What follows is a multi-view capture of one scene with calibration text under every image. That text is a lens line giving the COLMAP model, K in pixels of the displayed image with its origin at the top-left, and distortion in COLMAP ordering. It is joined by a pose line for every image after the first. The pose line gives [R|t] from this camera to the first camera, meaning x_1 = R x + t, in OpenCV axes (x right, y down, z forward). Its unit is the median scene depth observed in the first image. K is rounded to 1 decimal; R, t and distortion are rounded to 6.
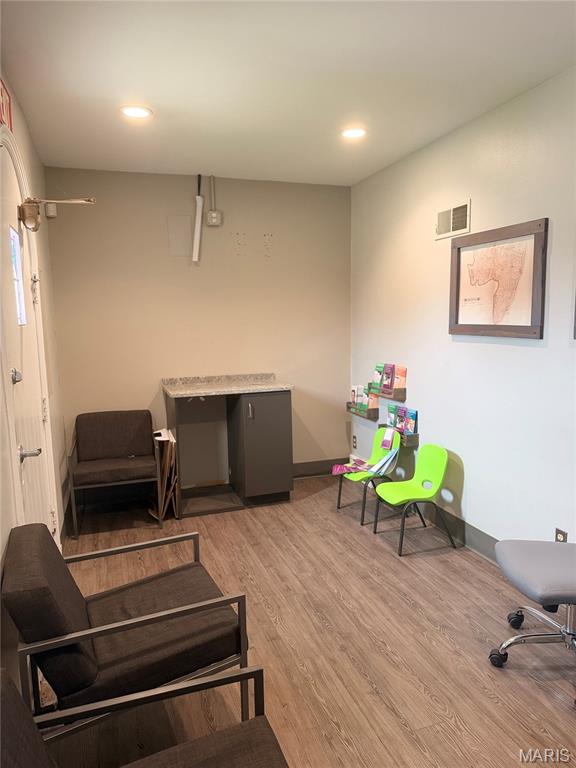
lens RADIAL K [[544.7, 0, 288.0], [0, 544.7, 384.0], [0, 0, 1]] dist [0.002212, -0.000261]
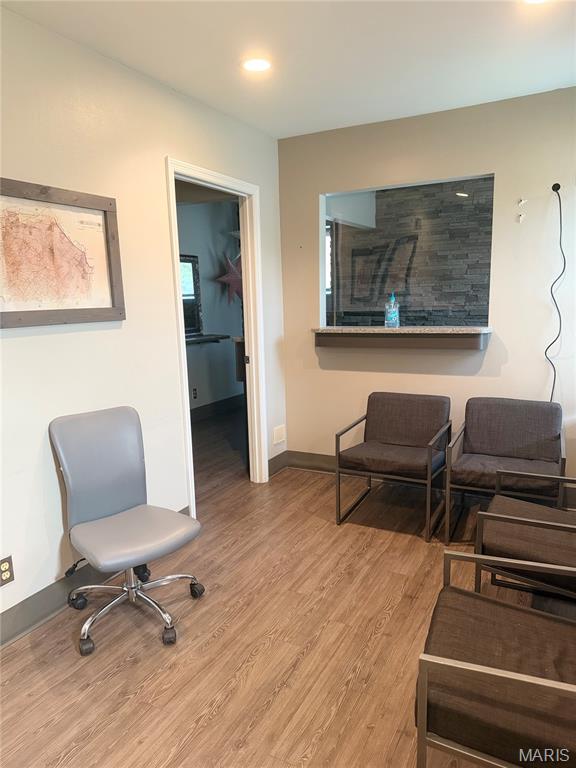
lens RADIAL K [[544.7, 0, 288.0], [0, 544.7, 384.0], [0, 0, 1]] dist [0.002212, -0.000261]
pose [[-0.685588, -0.078113, 0.723787, -0.476700], [0.133101, 0.964018, 0.230115, -0.155873], [-0.715719, 0.254101, -0.650522, 1.431634]]
